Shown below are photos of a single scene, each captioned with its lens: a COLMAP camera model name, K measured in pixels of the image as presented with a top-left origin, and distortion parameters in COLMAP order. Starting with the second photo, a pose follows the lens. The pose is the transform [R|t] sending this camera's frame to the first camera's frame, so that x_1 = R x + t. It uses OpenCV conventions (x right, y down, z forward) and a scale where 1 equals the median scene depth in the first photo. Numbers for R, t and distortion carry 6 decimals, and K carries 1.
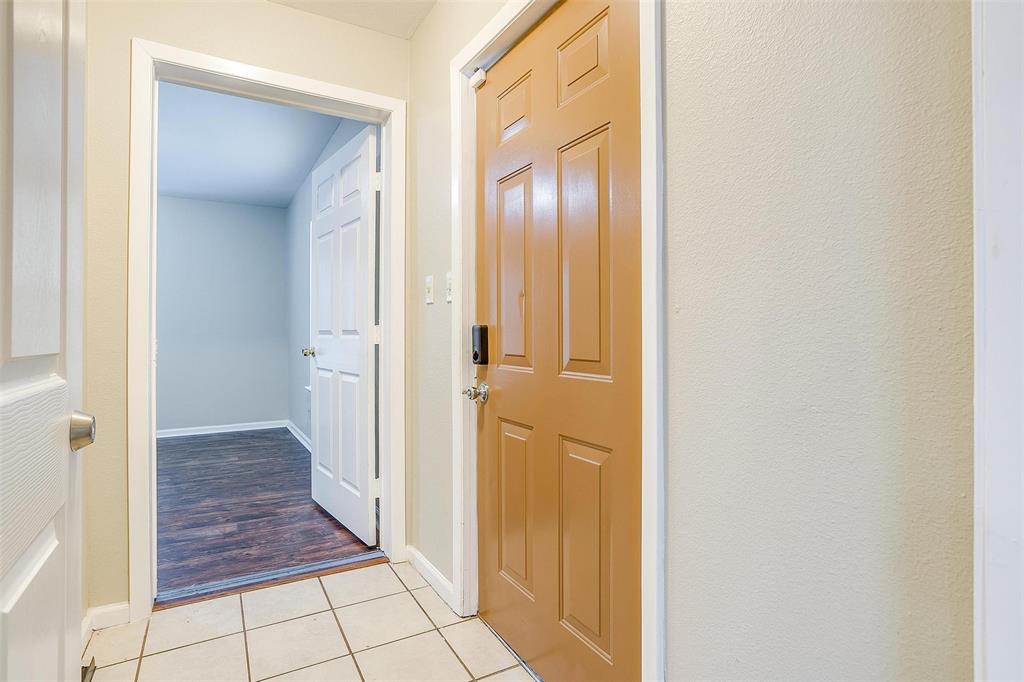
lens RADIAL K [[523.1, 0, 509.7], [0, 523.1, 338.2], [0, 0, 1]] dist [0.000344, 0.000877]
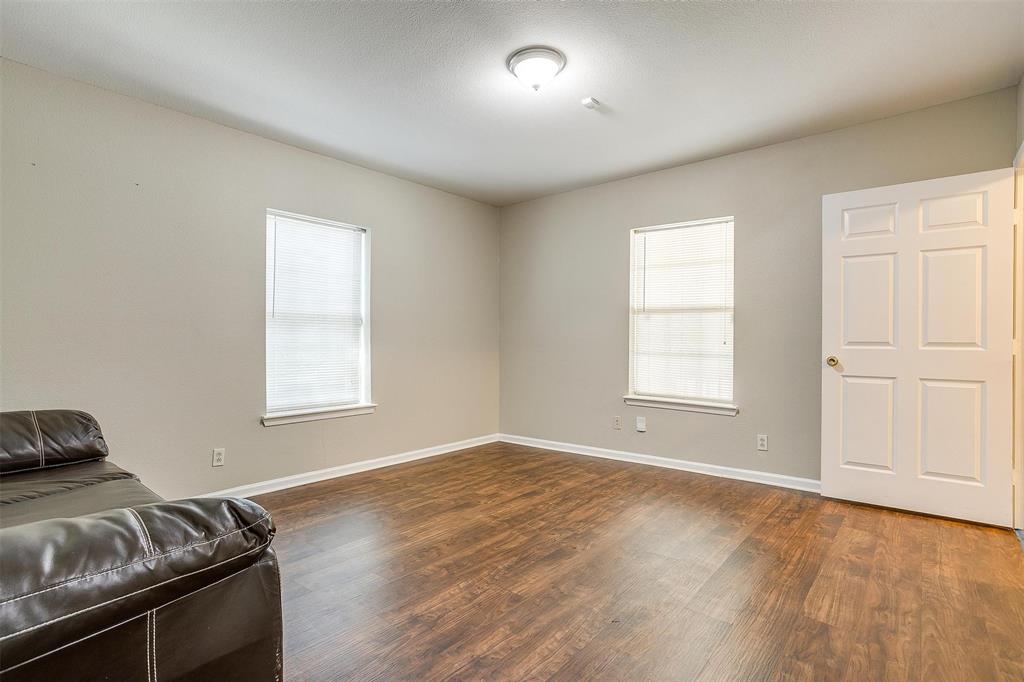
lens RADIAL K [[493.0, 0, 506.8], [0, 493.0, 342.0], [0, 0, 1]] dist [-0.007754, 0.001397]
pose [[0.939114, -0.003096, 0.343590, -1.396608], [0.001352, 0.999985, 0.005317, -0.024059], [-0.343602, -0.004528, 0.939105, 0.284722]]
